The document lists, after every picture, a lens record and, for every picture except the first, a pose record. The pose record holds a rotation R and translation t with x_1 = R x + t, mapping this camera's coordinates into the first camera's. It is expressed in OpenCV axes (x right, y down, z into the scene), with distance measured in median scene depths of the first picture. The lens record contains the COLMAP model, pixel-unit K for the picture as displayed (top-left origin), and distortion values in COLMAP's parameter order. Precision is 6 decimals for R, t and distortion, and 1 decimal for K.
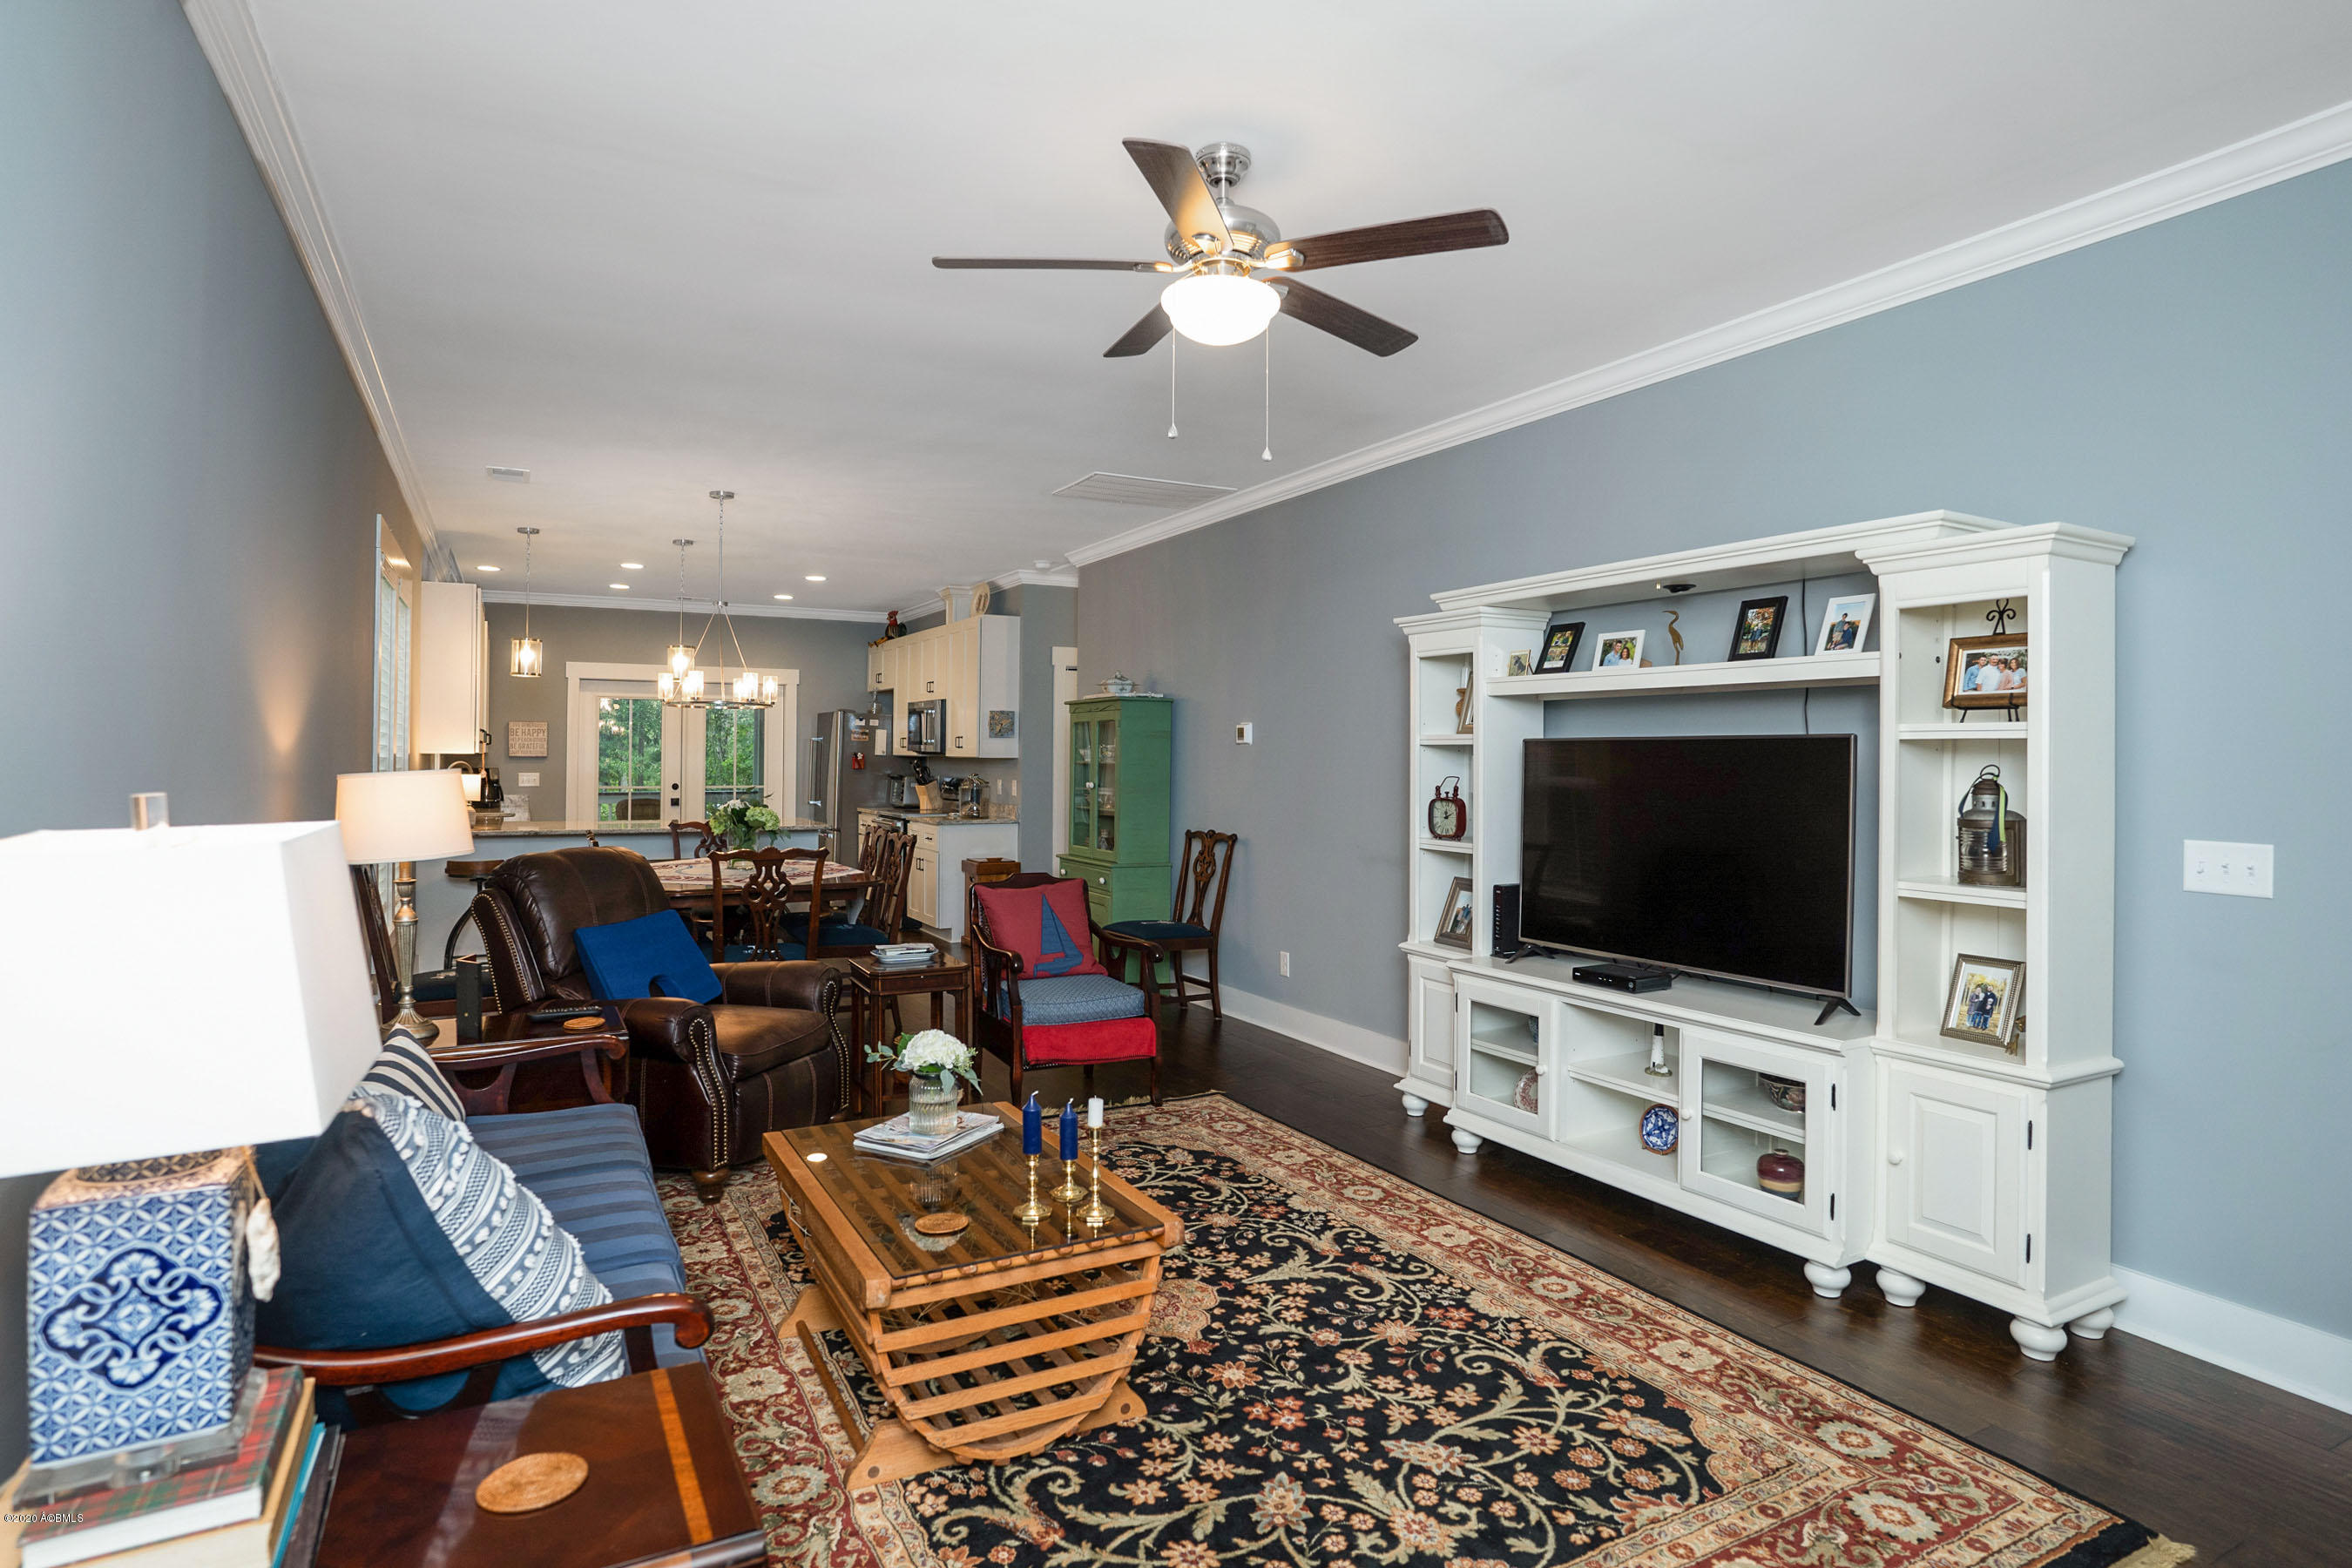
lens RADIAL K [[1247.0, 0, 1169.5], [0, 1247.0, 753.9], [0, 0, 1]] dist [-0.073939, 0.038563]
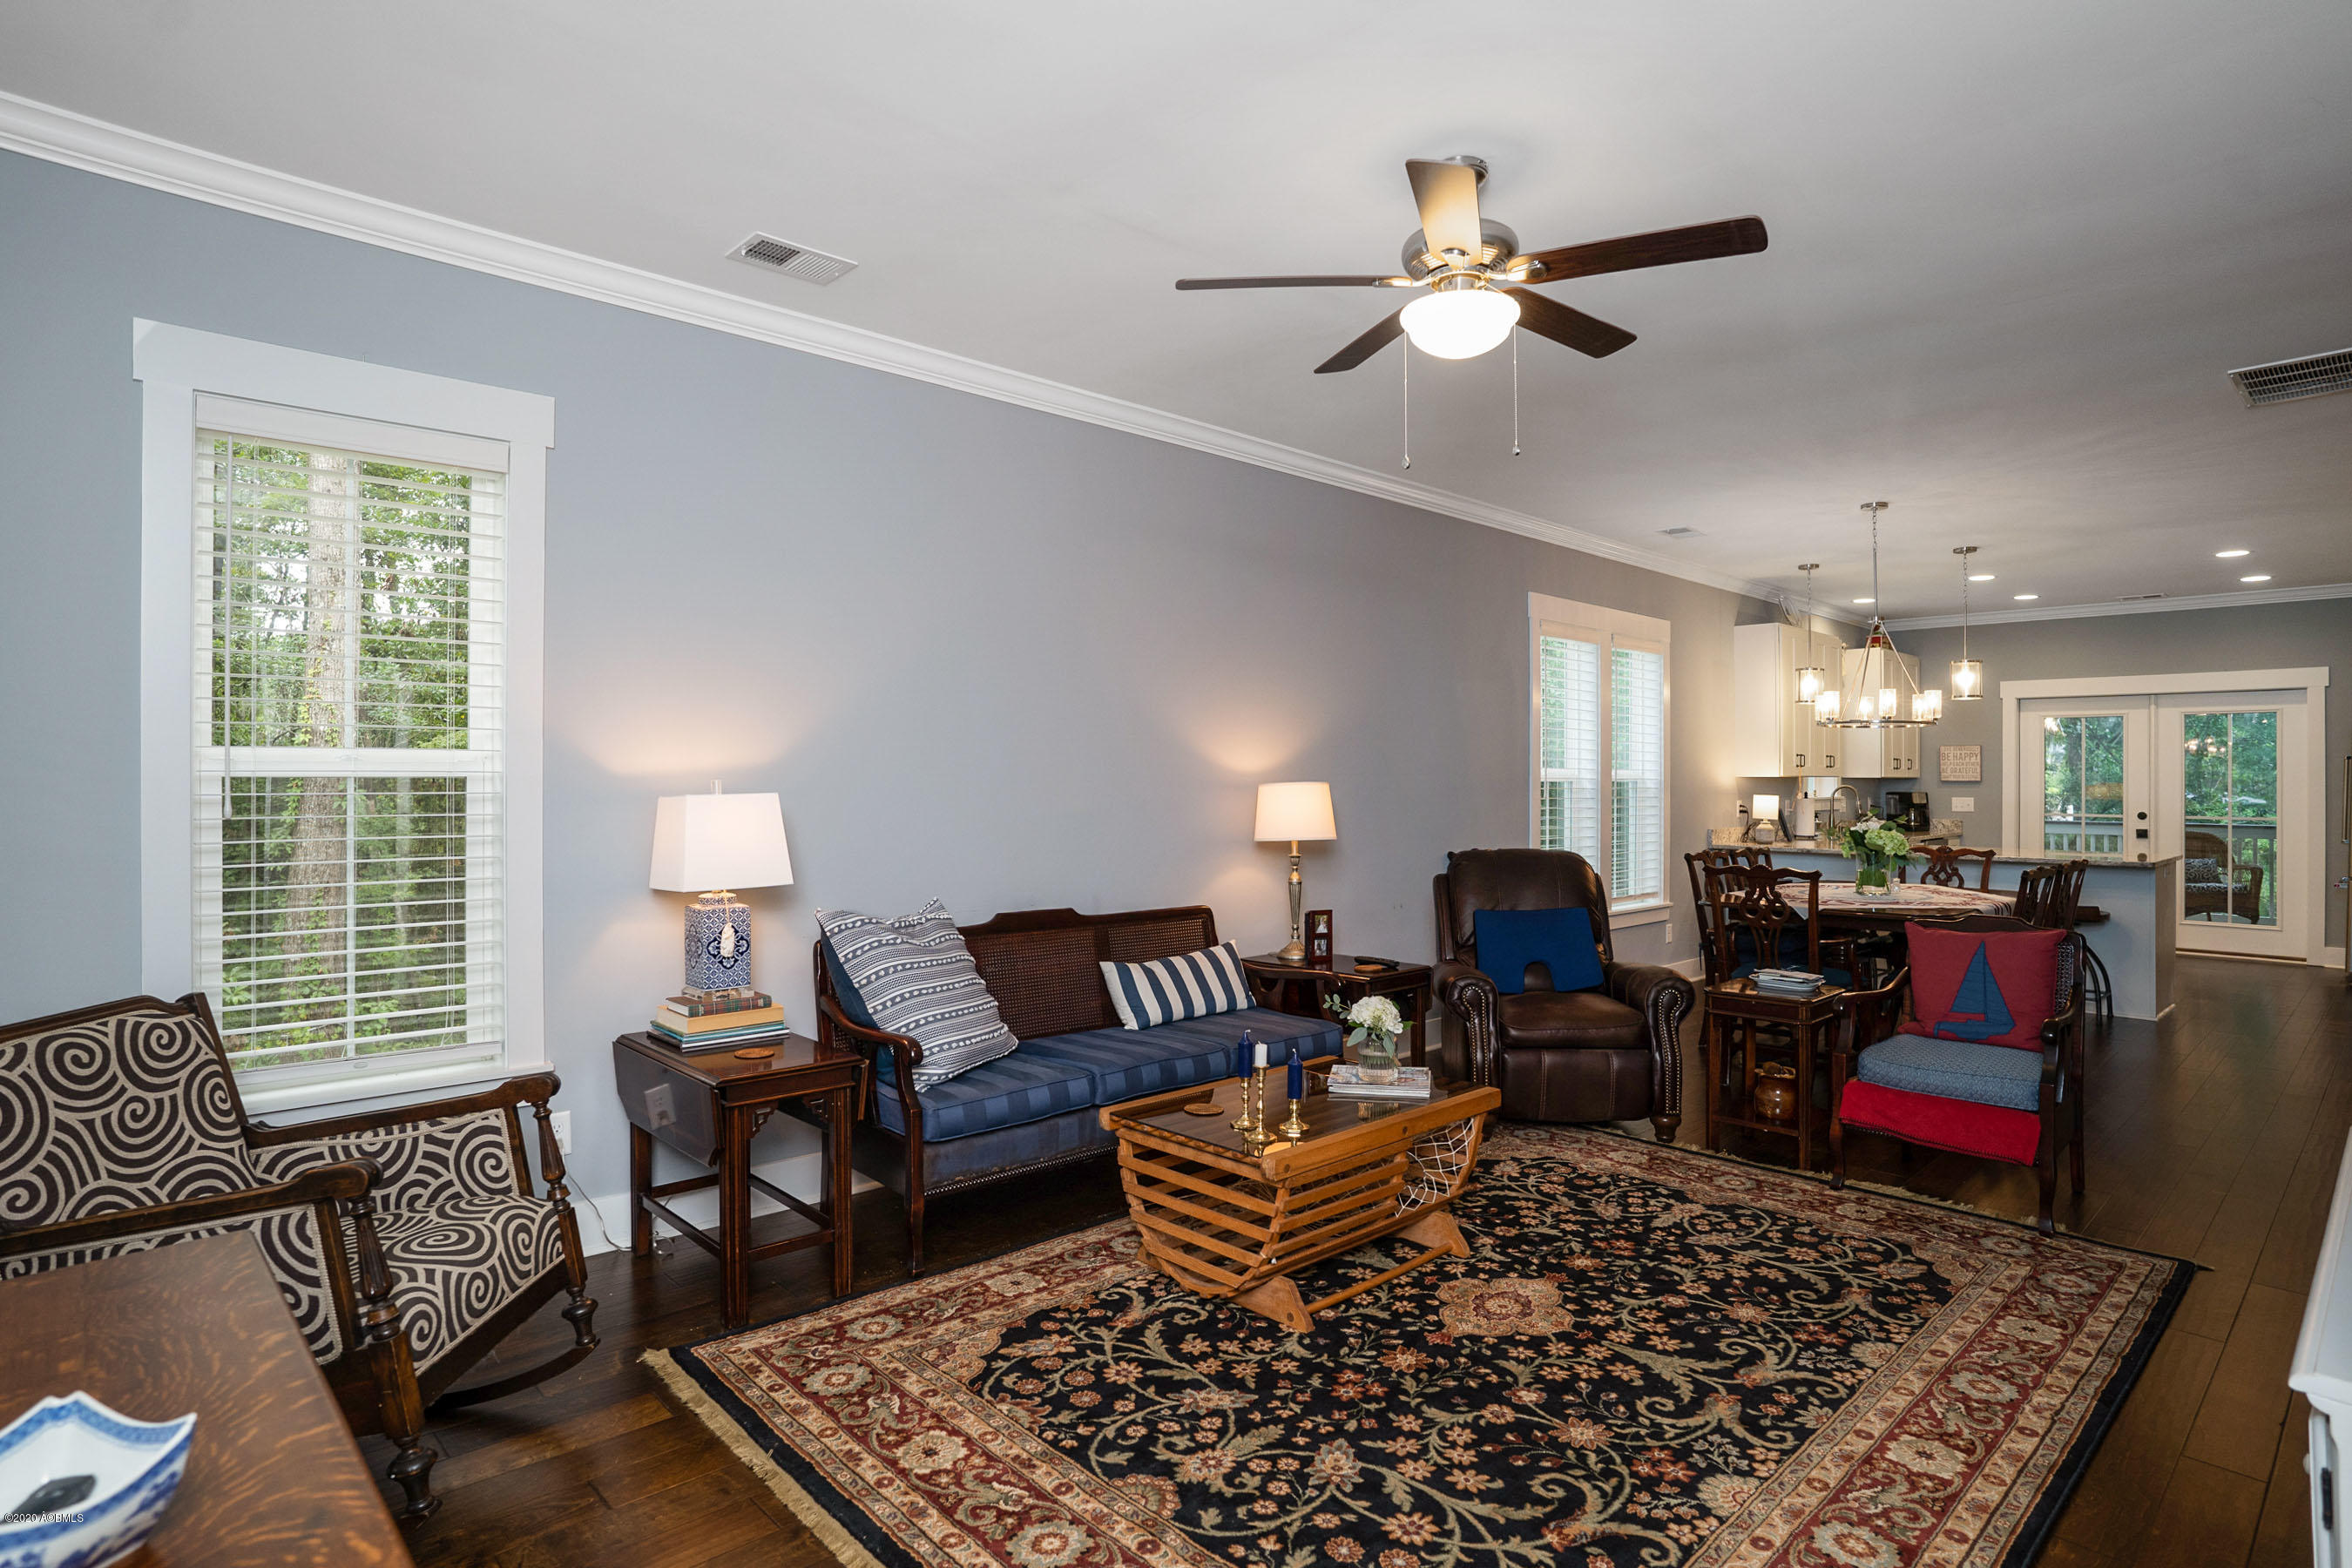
lens RADIAL K [[1234.2, 0, 1176.0], [0, 1234.2, 784.0], [0, 0, 1]] dist [-0.068248, 0.036993]
pose [[0.259542, -0.001615, -0.965730, 0.901331], [0.001372, 0.999998, -0.001304, 0.016913], [0.965731, -0.000987, 0.259544, 0.491874]]
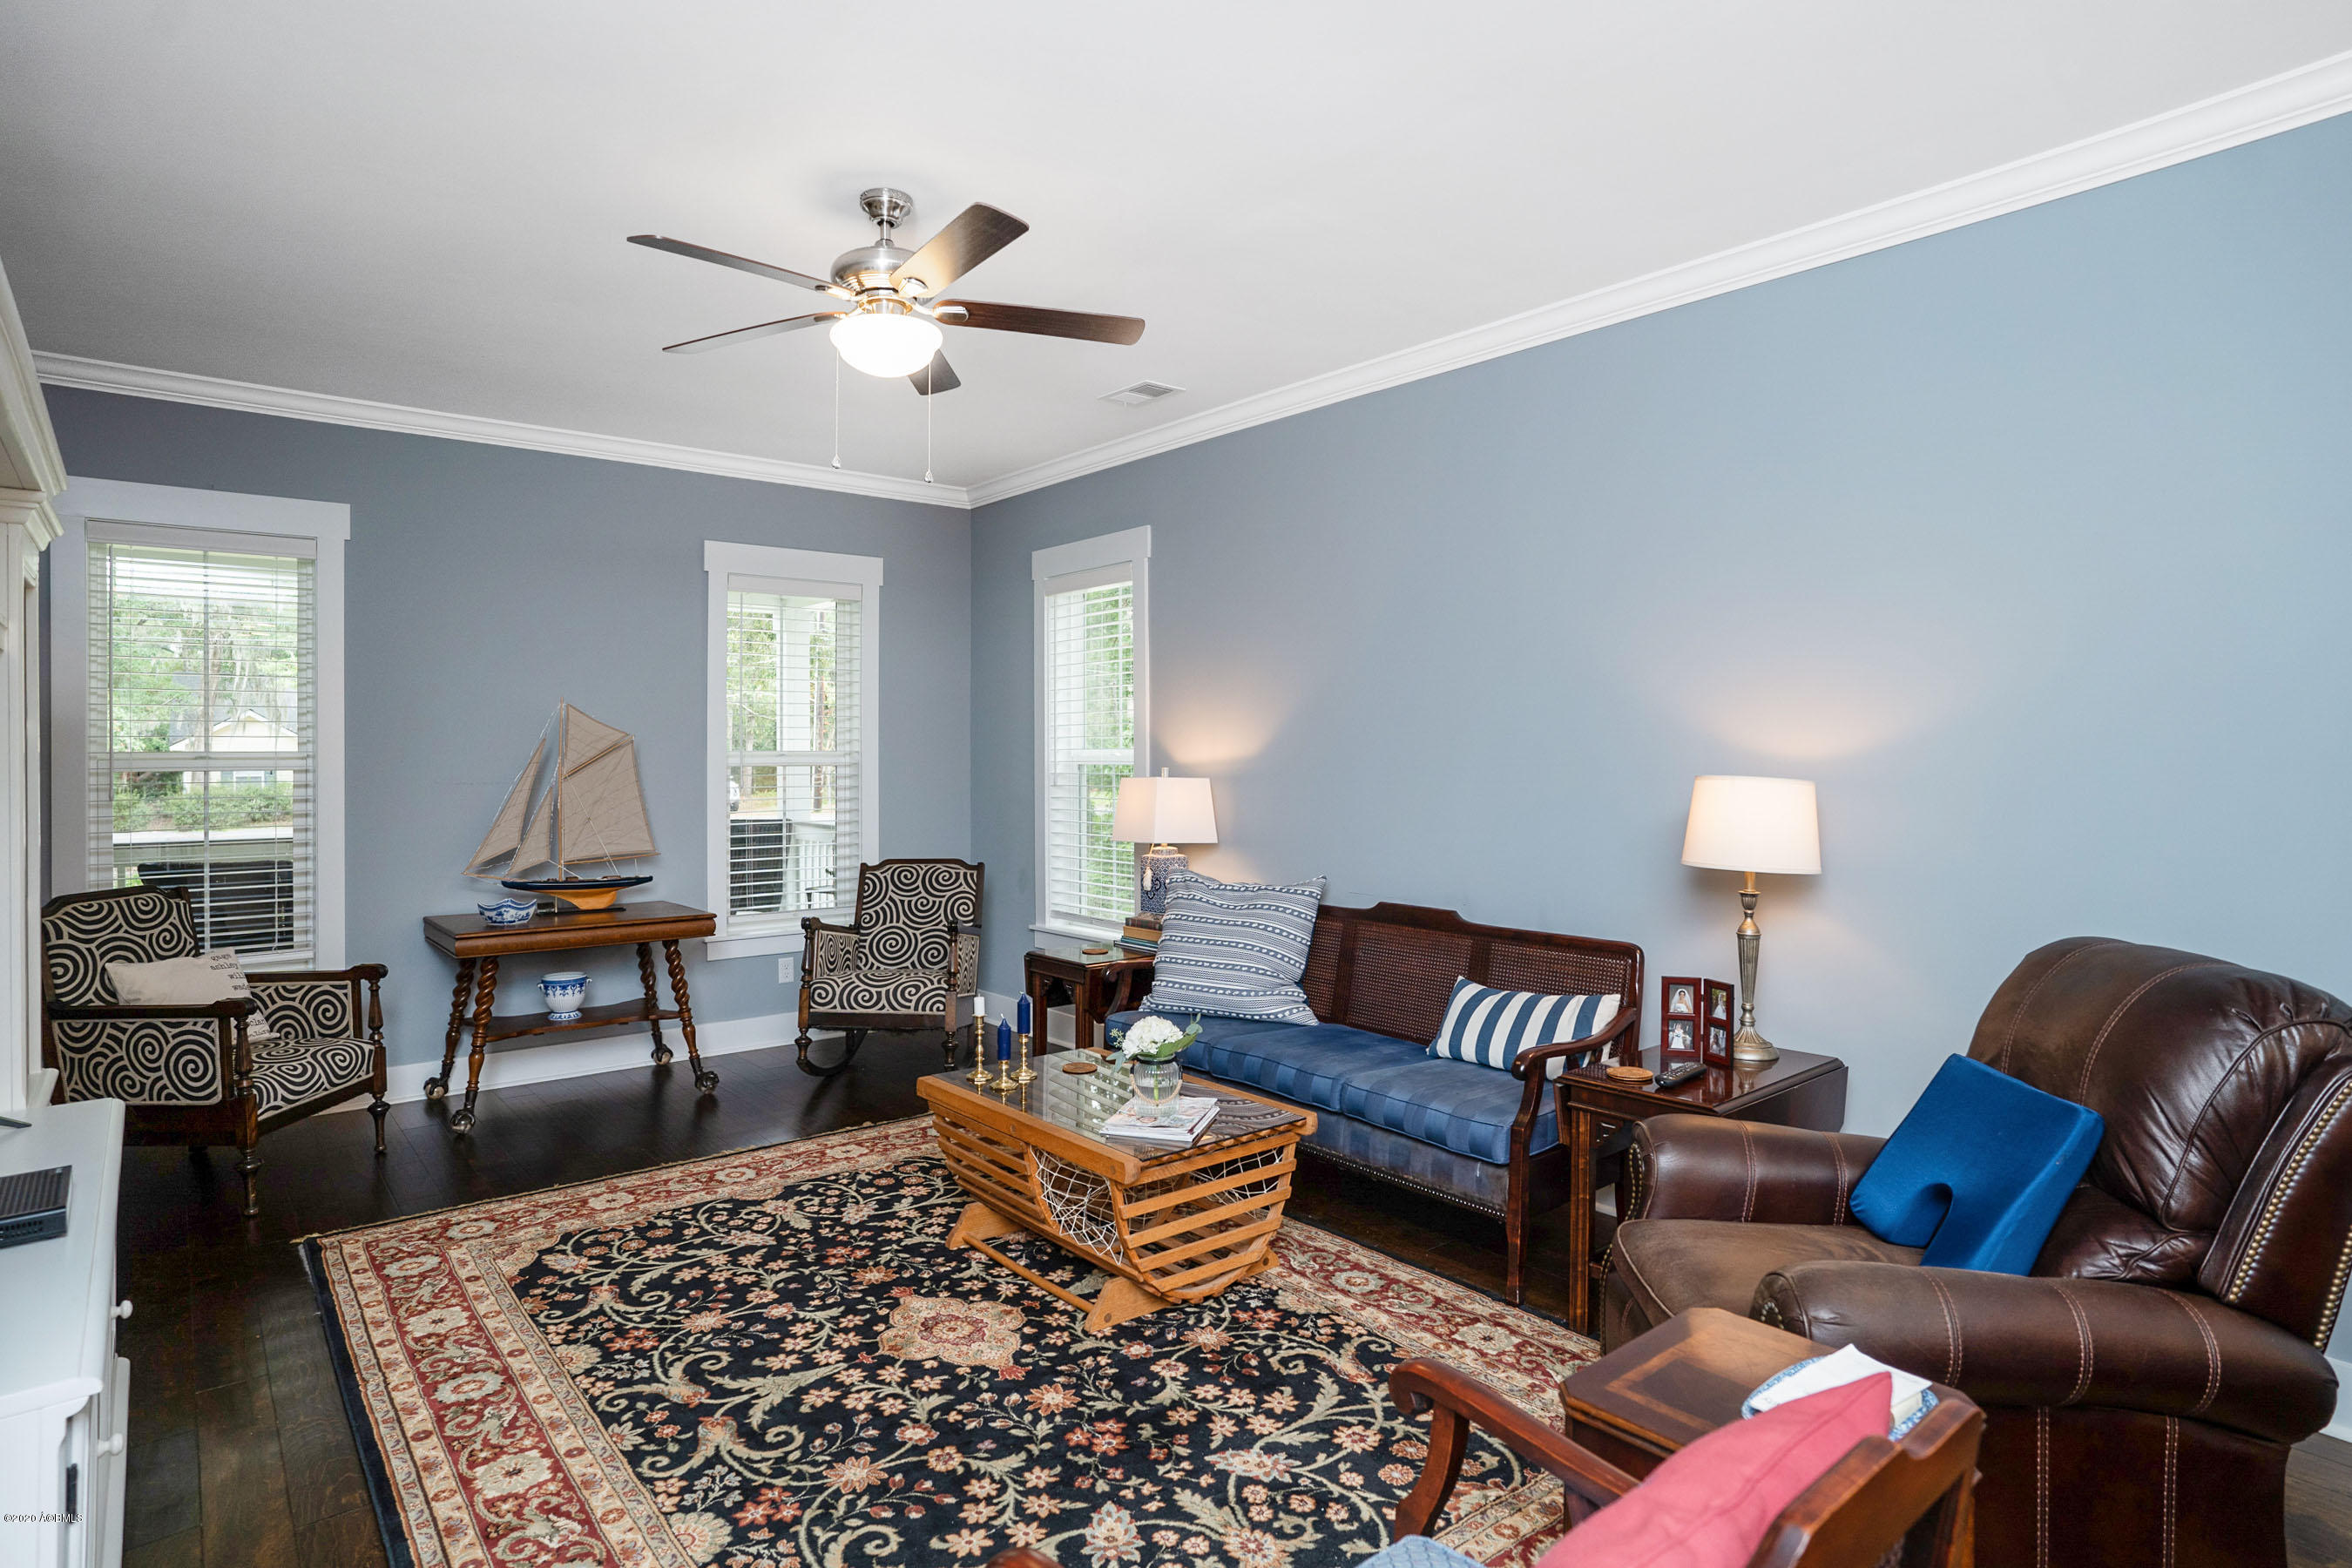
lens RADIAL K [[1247.0, 0, 1169.5], [0, 1247.0, 753.9], [0, 0, 1]] dist [-0.073939, 0.038563]
pose [[-0.979385, -0.006093, -0.201912, 0.014172], [-0.004752, 0.999963, -0.007125, 0.004042], [0.201948, -0.006019, -0.979378, 2.016091]]
